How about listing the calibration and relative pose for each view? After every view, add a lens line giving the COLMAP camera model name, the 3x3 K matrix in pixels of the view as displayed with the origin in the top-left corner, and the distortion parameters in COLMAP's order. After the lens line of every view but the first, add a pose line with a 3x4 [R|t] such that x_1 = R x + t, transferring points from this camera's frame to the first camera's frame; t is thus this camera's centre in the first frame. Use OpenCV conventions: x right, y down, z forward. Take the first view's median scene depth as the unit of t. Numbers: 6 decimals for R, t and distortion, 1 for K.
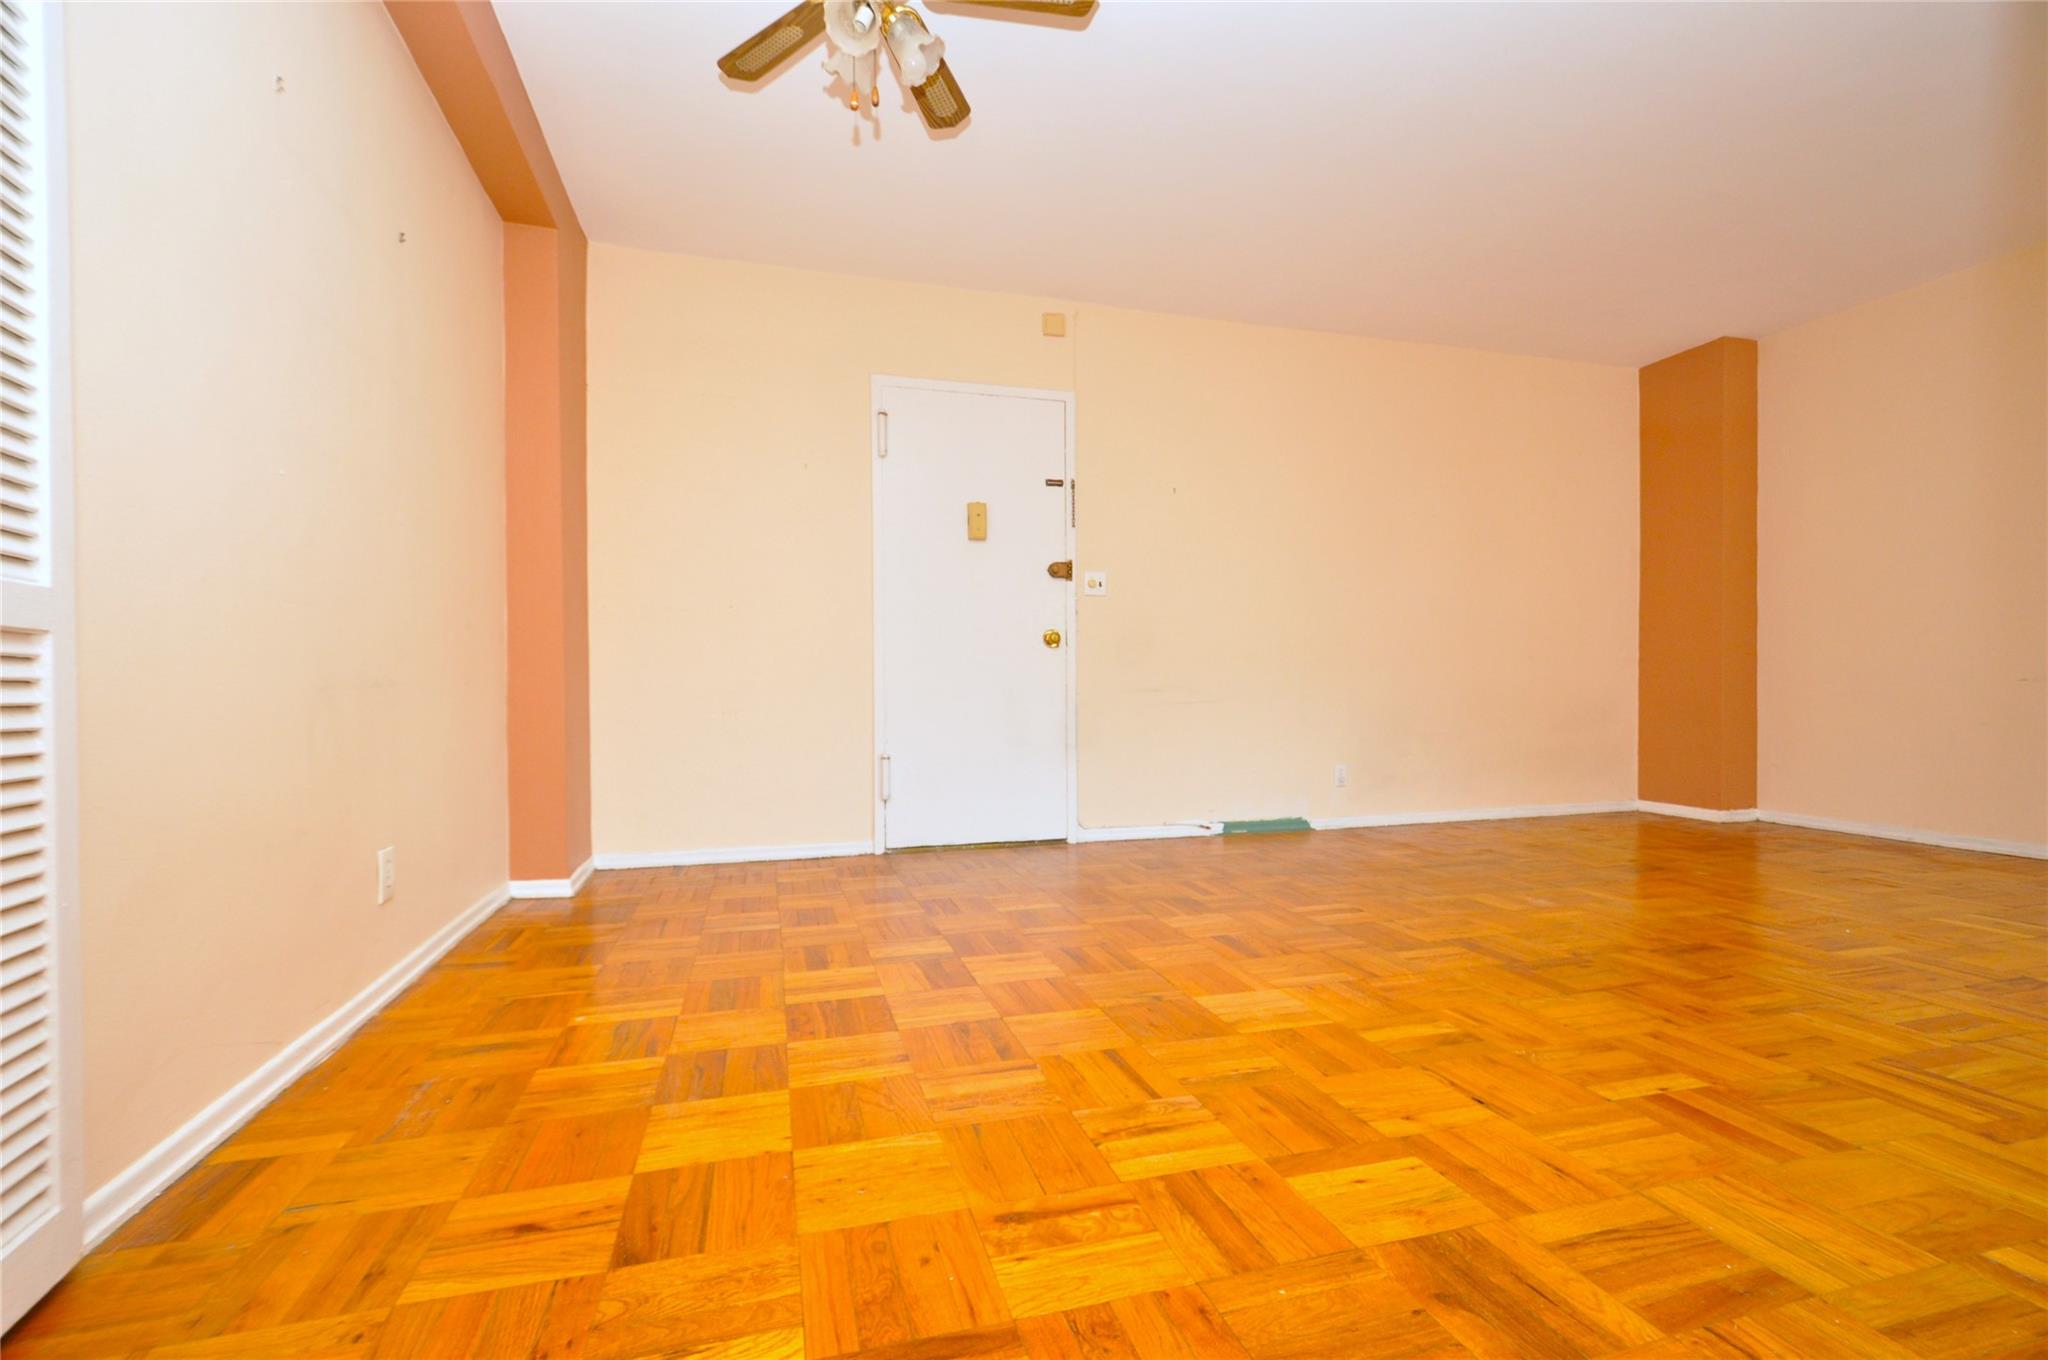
lens RADIAL K [[885.7, 0, 1018.1], [0, 885.7, 703.7], [0, 0, 1]] dist [0.012462, -0.007913]
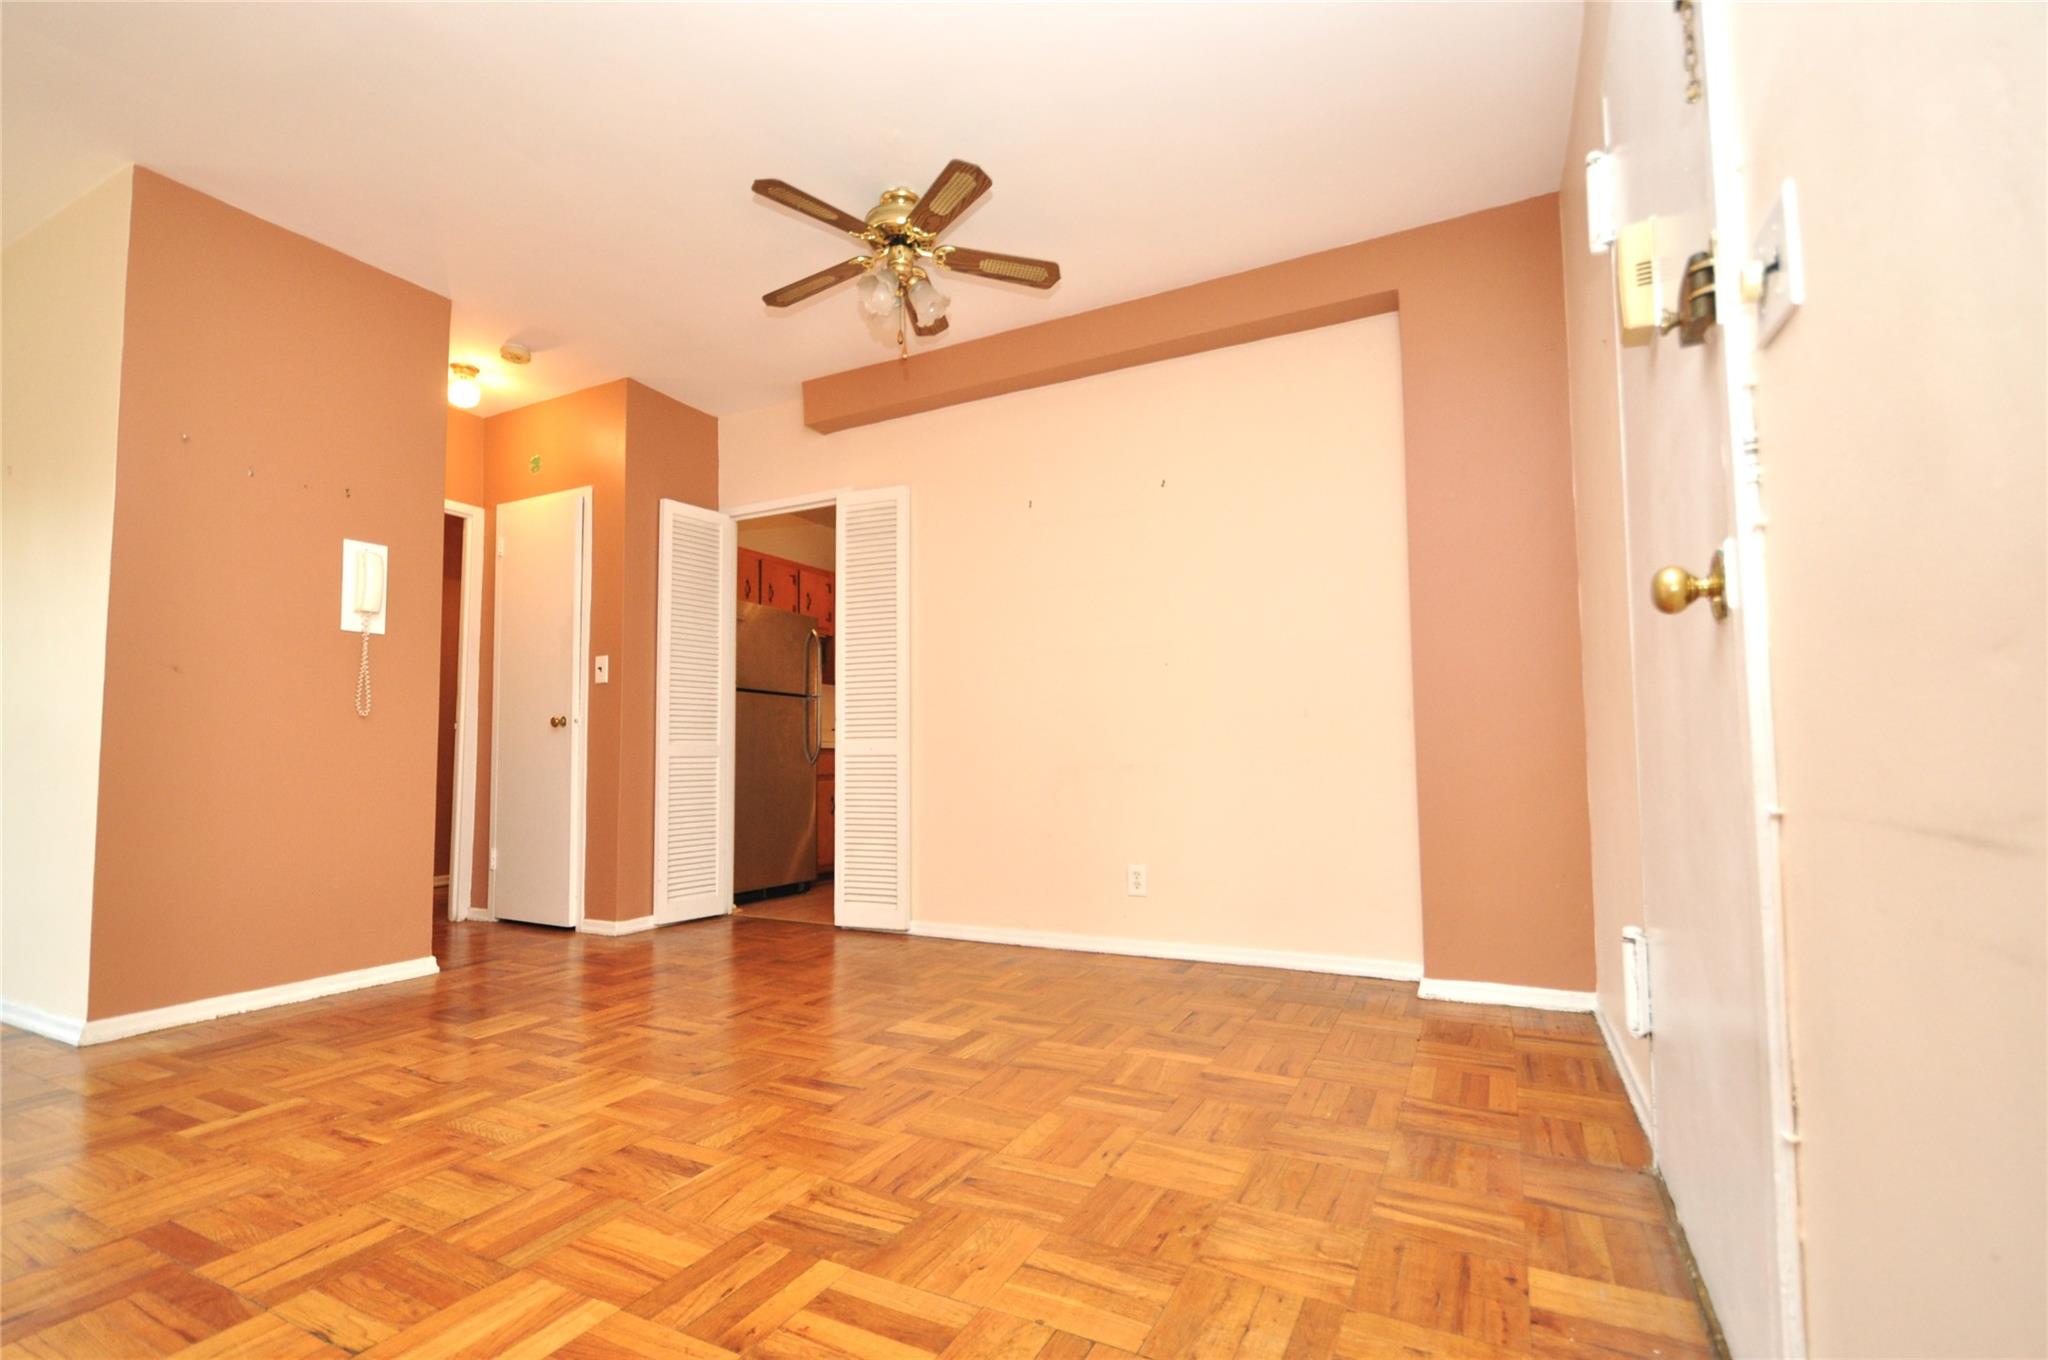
lens RADIAL K [[913.1, 0, 1023.3], [0, 913.1, 703.3], [0, 0, 1]] dist [0.012394, -0.009384]
pose [[-0.681094, -0.033109, -0.731447, 0.636861], [0.002900, 0.998847, -0.047914, -0.051609], [0.732190, -0.034755, -0.680213, 1.844289]]
